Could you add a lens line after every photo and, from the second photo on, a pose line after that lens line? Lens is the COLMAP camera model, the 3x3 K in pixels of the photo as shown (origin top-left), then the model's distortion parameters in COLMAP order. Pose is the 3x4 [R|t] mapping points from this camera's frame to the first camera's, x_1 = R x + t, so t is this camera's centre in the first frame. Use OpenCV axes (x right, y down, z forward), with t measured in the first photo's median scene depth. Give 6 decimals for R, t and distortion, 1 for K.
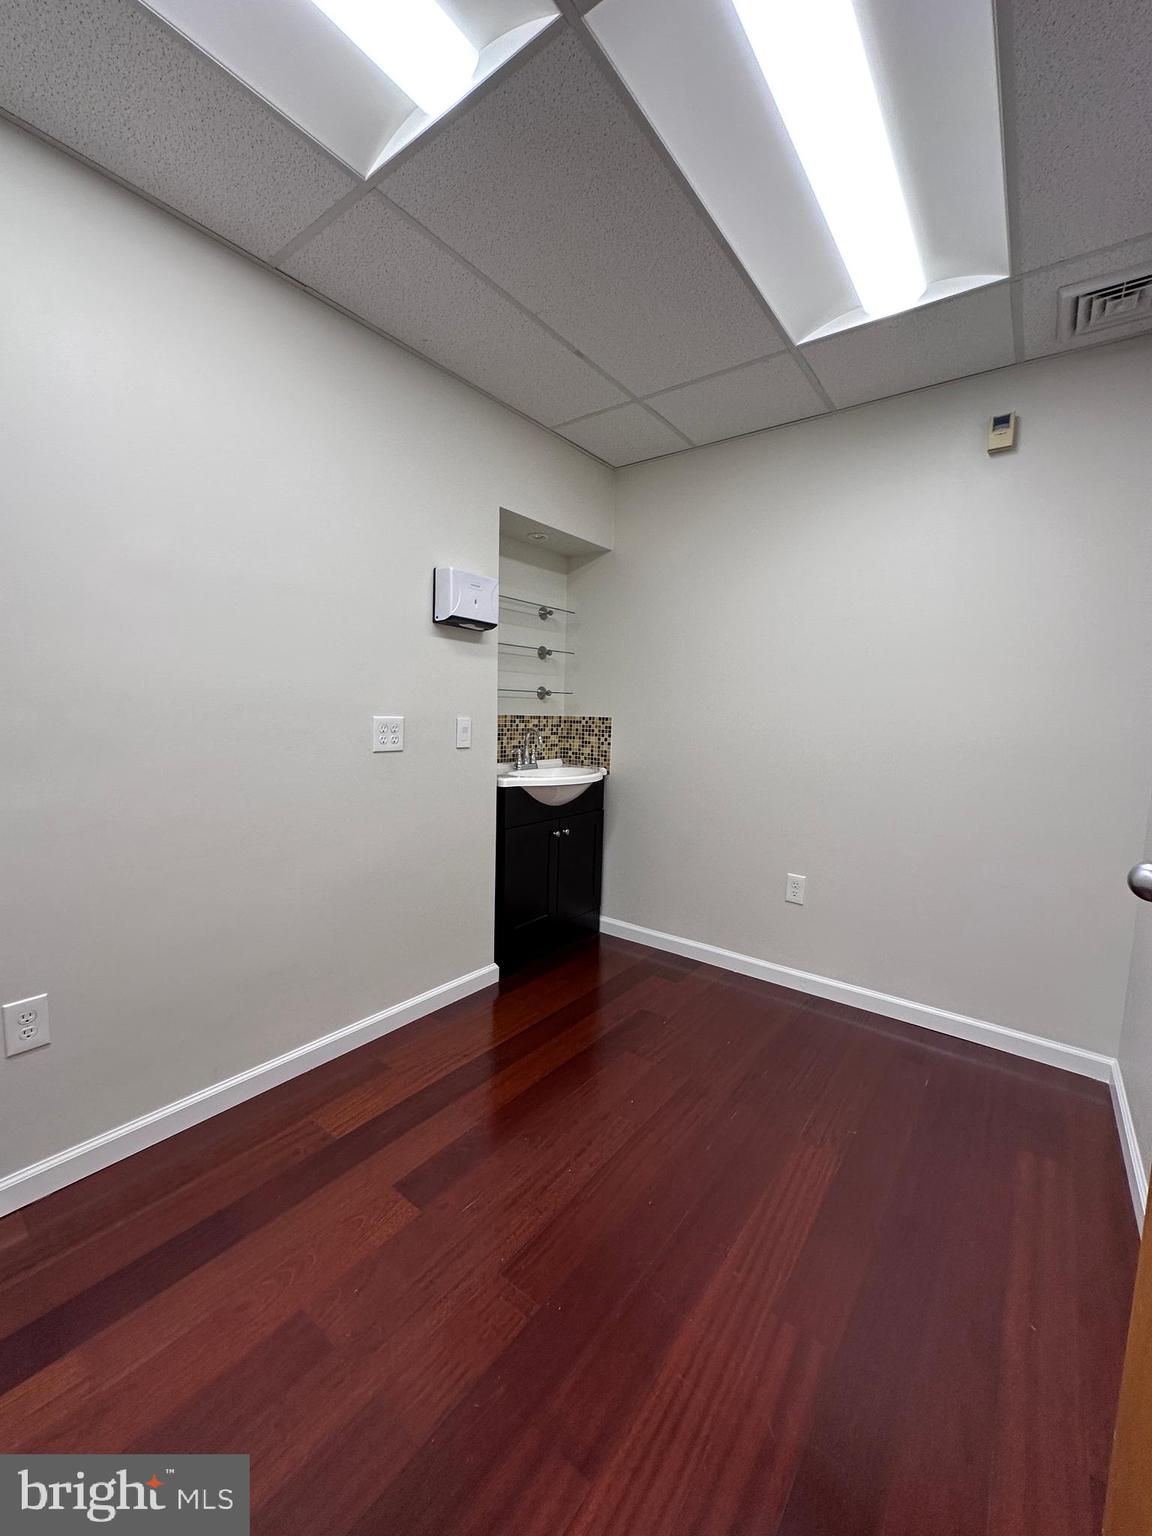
lens RADIAL K [[612.3, 0, 574.3], [0, 612.3, 764.6], [0, 0, 1]] dist [-0.002824, 0.000283]
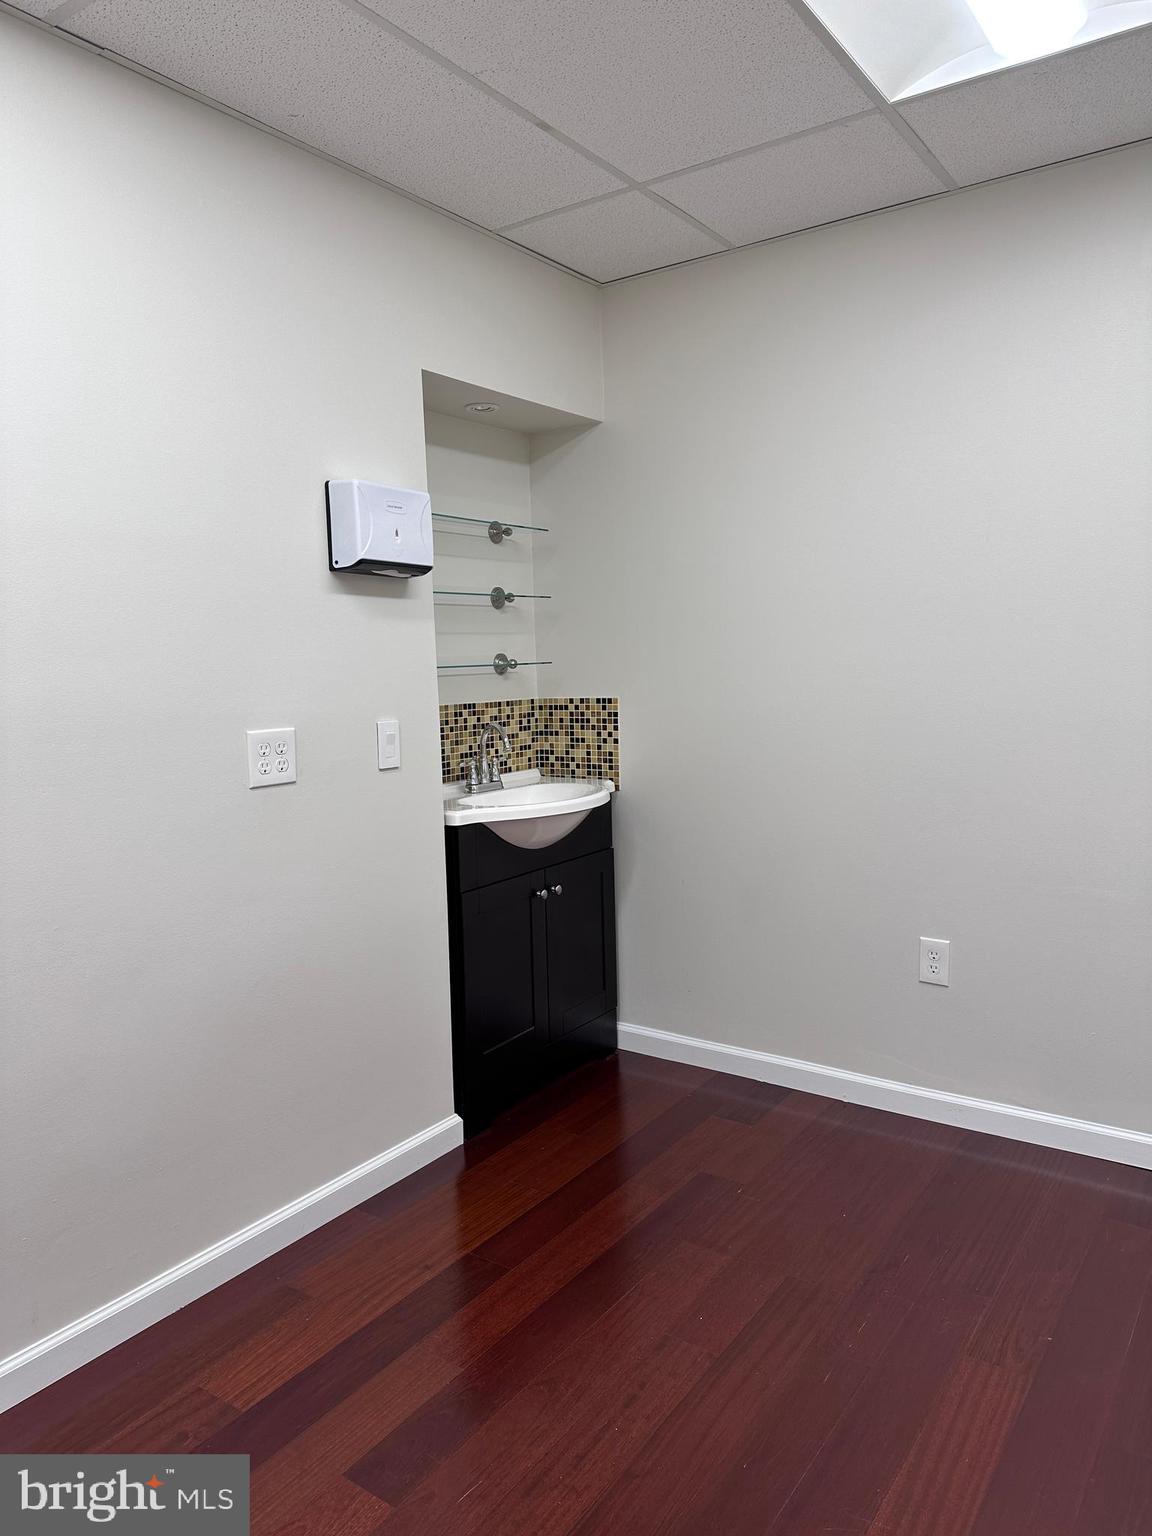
lens RADIAL K [[1076.2, 0, 571.4], [0, 1076.2, 761.7], [0, 0, 1]] dist [0.057881, -0.065094]
pose [[0.997650, -0.058441, 0.035769, -0.036825], [0.058185, 0.998272, 0.008157, -0.032972], [-0.036184, -0.006056, 0.999327, -0.093688]]
